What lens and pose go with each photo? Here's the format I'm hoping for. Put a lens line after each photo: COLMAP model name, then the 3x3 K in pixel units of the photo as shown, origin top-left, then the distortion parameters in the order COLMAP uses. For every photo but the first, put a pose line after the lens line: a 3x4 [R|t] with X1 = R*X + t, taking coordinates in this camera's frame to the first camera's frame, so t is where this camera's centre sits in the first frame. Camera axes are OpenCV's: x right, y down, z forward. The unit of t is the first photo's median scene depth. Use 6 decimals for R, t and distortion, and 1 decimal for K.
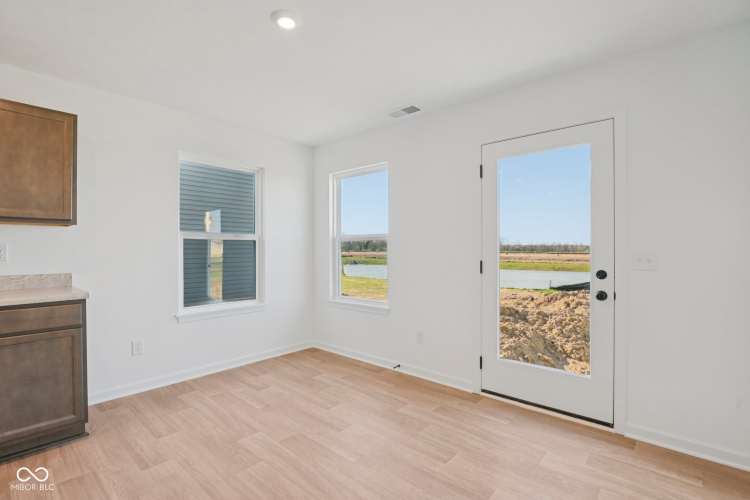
lens RADIAL K [[346.5, 0, 375.0], [0, 346.5, 255.0], [0, 0, 1]] dist [-0.016294, -0.002116]
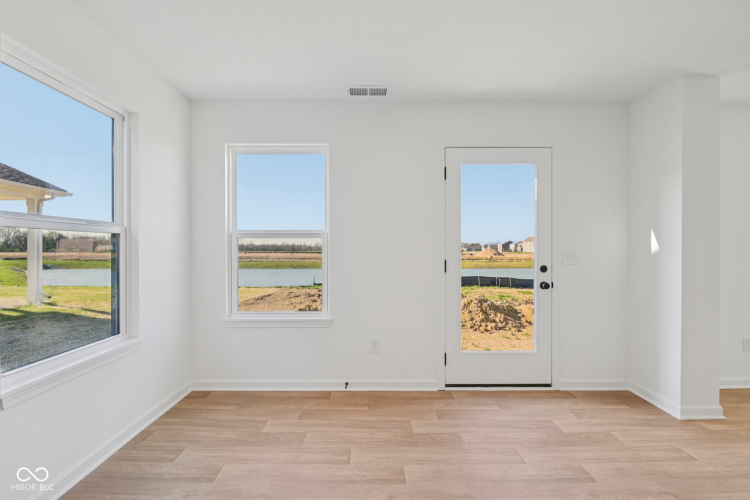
lens RADIAL K [[346.5, 0, 361.2], [0, 346.5, 254.7], [0, 0, 1]] dist [-0.016294, -0.002116]
pose [[0.753427, -0.009907, 0.657457, -0.484392], [0.009466, 0.999946, 0.004220, -0.005556], [-0.657463, 0.003044, 0.753481, 0.338286]]
